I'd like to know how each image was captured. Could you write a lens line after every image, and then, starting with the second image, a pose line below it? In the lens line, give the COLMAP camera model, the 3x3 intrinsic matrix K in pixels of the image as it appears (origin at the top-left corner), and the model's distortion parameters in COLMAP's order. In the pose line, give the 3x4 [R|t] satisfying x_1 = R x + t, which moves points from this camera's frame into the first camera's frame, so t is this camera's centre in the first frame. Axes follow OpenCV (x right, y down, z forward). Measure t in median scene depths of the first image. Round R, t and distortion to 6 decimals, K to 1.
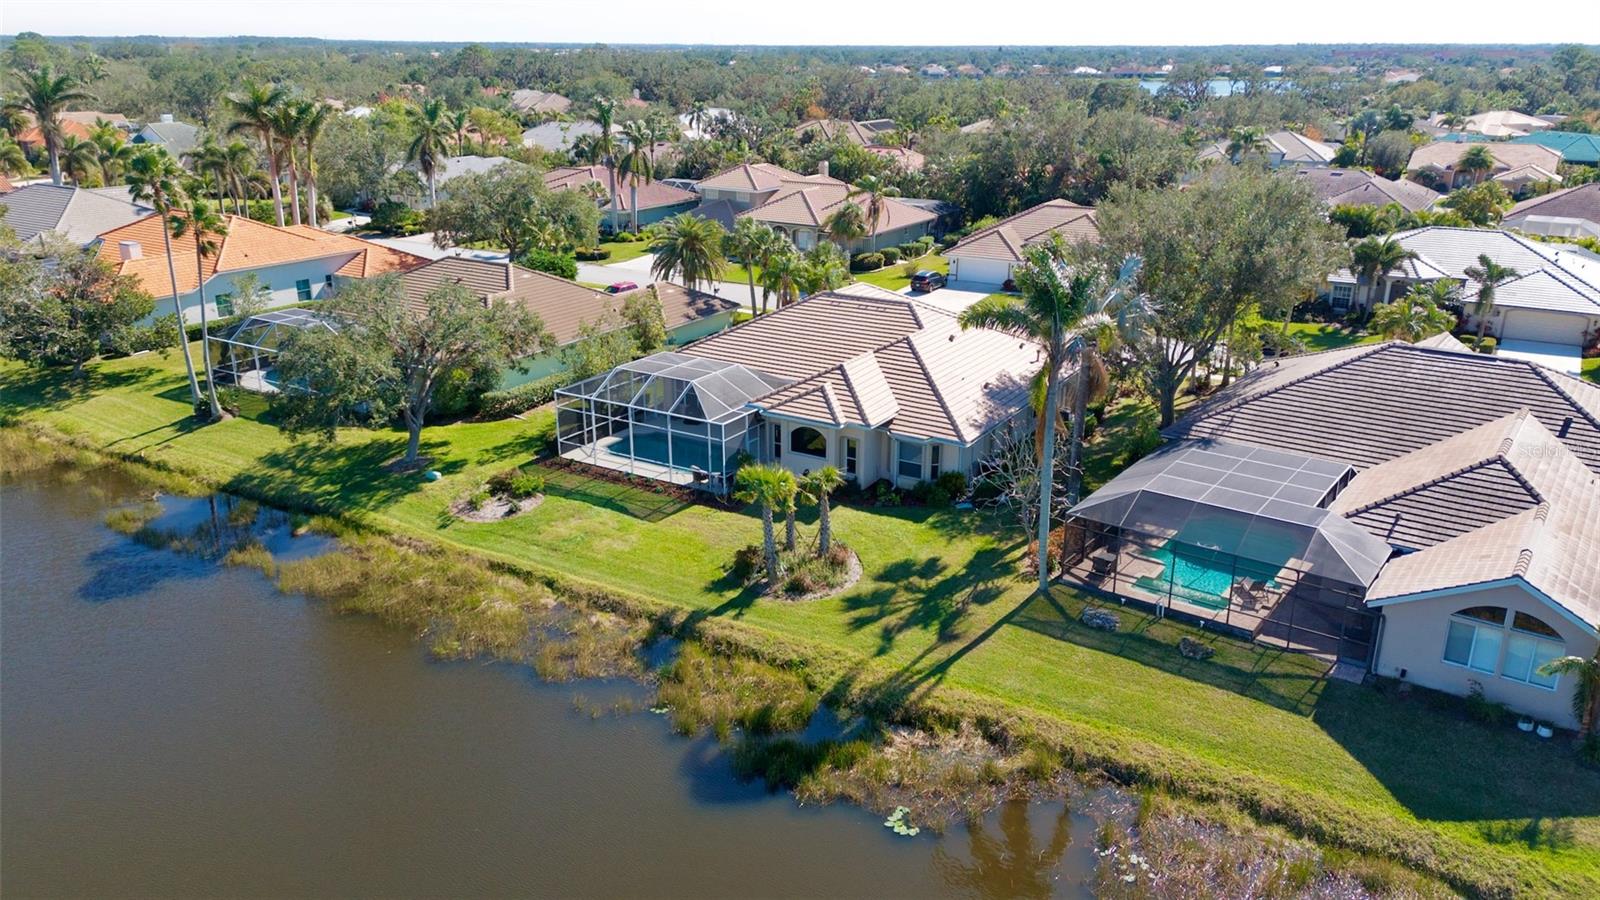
lens RADIAL K [[1189.9, 0, 789.5], [0, 1189.9, 420.7], [0, 0, 1]] dist [0.091876, -0.103817]
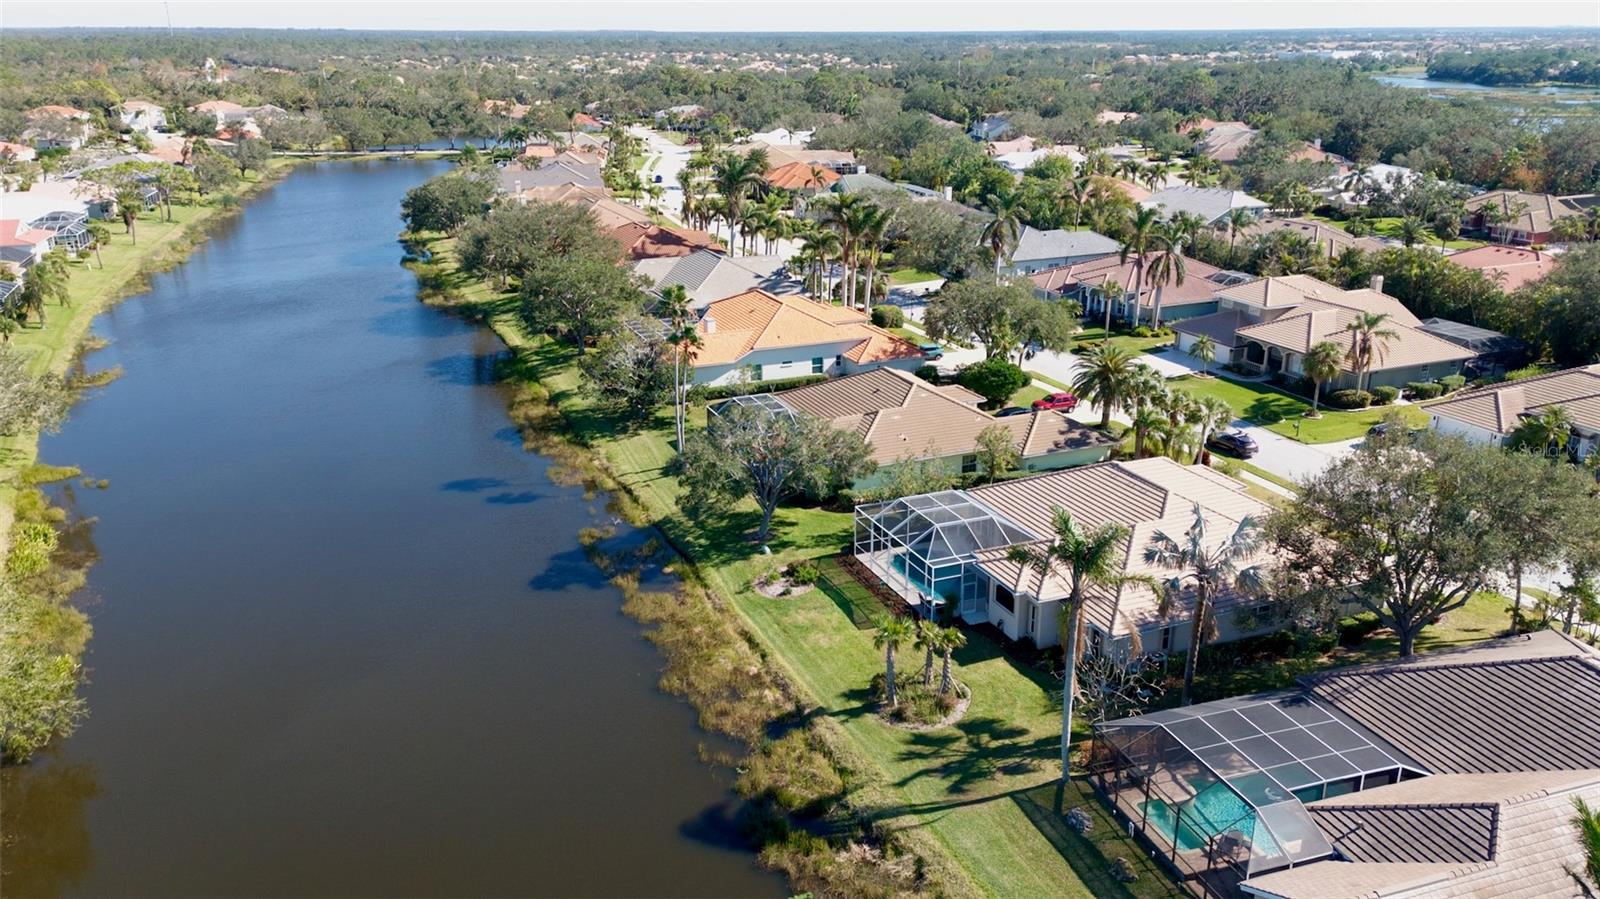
lens RADIAL K [[1189.9, 0, 789.5], [0, 1189.9, 420.2], [0, 0, 1]] dist [0.091876, -0.103817]
pose [[0.818042, 0.172148, -0.548791, 0.492212], [-0.168735, 0.984003, 0.057146, -0.199724], [0.549850, 0.045852, 0.834004, -0.152871]]
